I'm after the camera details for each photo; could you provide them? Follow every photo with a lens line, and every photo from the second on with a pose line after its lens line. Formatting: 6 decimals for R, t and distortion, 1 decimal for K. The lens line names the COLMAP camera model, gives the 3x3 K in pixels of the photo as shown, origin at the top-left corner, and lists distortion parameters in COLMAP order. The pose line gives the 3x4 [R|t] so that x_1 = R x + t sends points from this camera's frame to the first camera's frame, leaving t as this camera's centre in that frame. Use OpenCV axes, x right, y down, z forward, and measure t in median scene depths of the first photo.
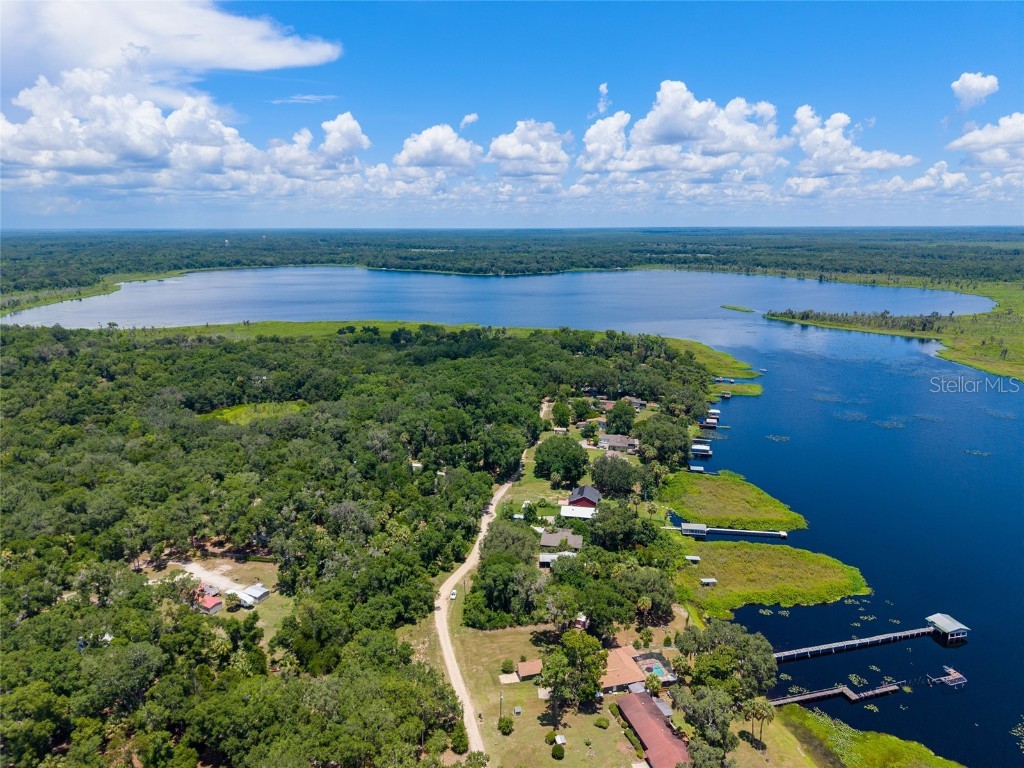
lens RADIAL K [[685.2, 0, 506.8], [0, 685.2, 373.2], [0, 0, 1]] dist [0.020943, -0.018703]
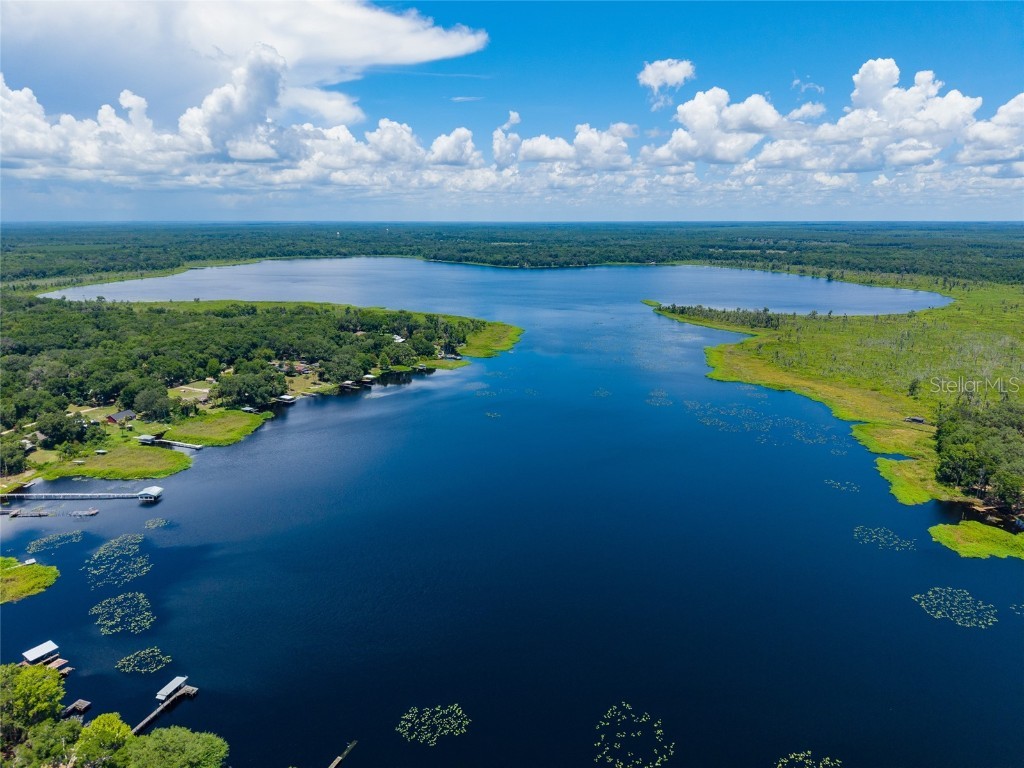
lens RADIAL K [[699.1, 0, 506.8], [0, 699.1, 404.1], [0, 0, 1]] dist [0.016686, -0.006335]
pose [[0.971329, 0.064413, -0.228847, 0.771669], [-0.053548, 0.997138, 0.053379, 0.023898], [0.231630, -0.039594, 0.971998, -0.127970]]
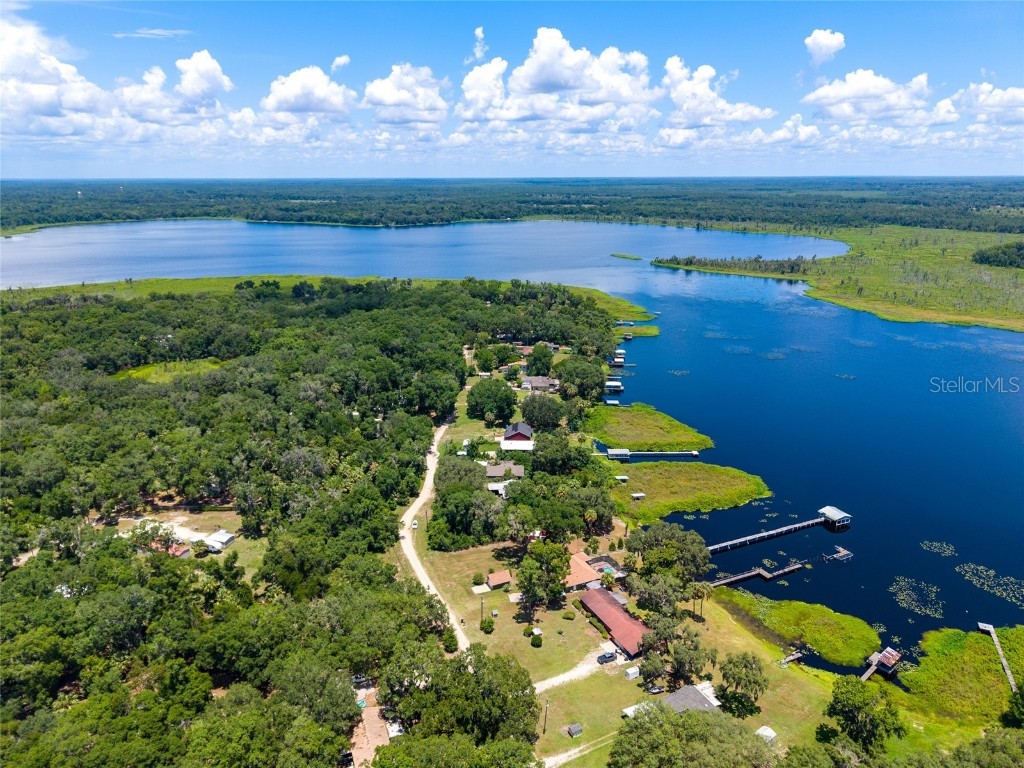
lens RADIAL K [[685.2, 0, 504.6], [0, 685.2, 372.9], [0, 0, 1]] dist [0.020943, -0.018703]
pose [[0.986406, -0.045202, 0.157988, -0.046524], [0.034409, 0.996926, 0.070393, 0.006947], [-0.160684, -0.064000, 0.984929, -0.031261]]
